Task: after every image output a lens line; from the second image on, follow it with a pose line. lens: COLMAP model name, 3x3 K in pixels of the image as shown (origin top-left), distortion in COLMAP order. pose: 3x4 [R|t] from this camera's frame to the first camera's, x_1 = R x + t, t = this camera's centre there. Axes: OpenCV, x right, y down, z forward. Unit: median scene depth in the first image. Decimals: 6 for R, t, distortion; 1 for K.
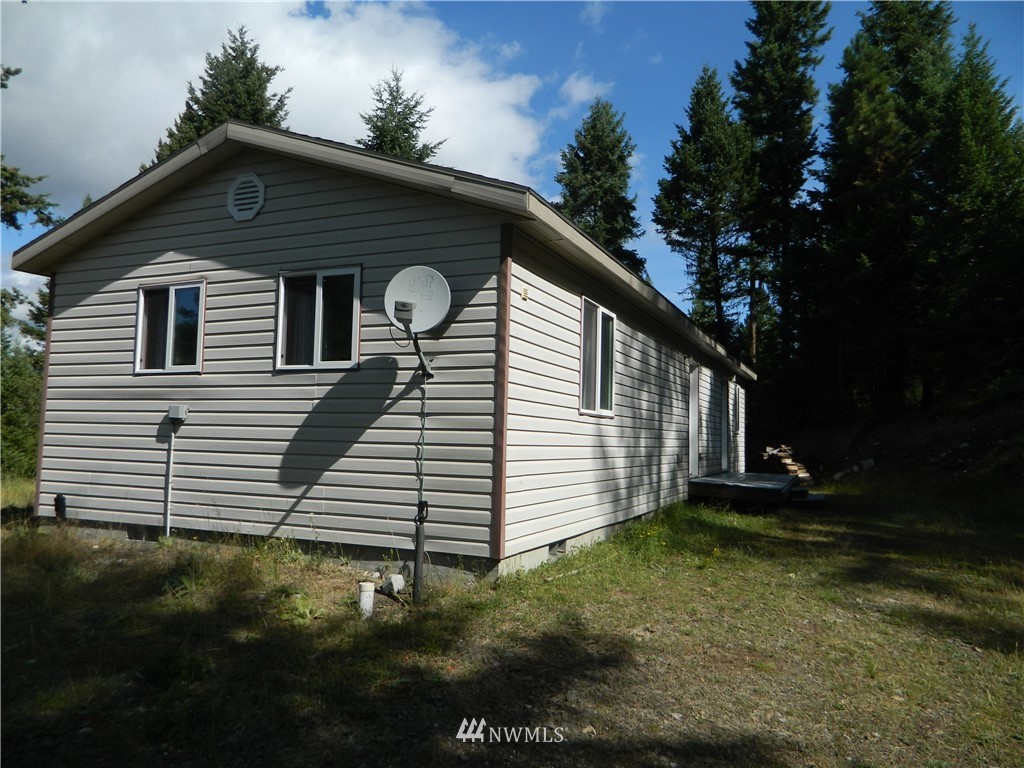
lens RADIAL K [[749.7, 0, 512.9], [0, 749.7, 388.4], [0, 0, 1]] dist [0.000467, -0.011831]
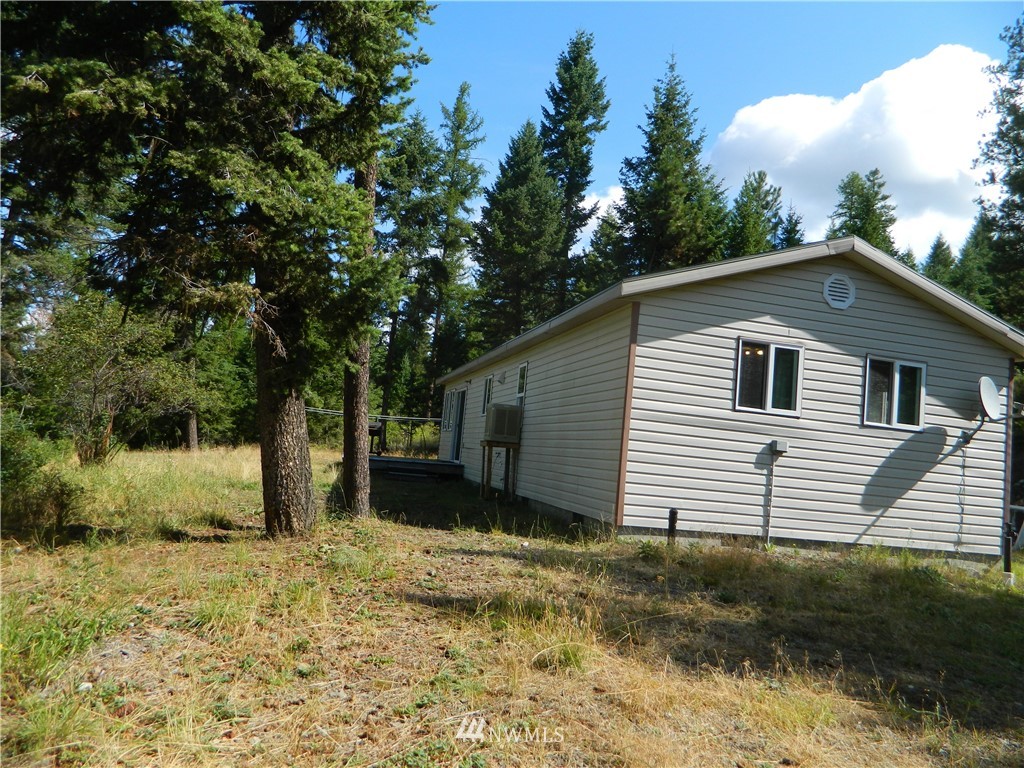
lens RADIAL K [[749.7, 0, 511.7], [0, 749.7, 381.0], [0, 0, 1]] dist [0.000467, -0.011831]
pose [[0.790433, 0.109472, 0.602686, -1.705198], [-0.123169, 0.992210, -0.018687, 0.001657], [-0.600037, -0.059461, 0.797759, 0.286966]]
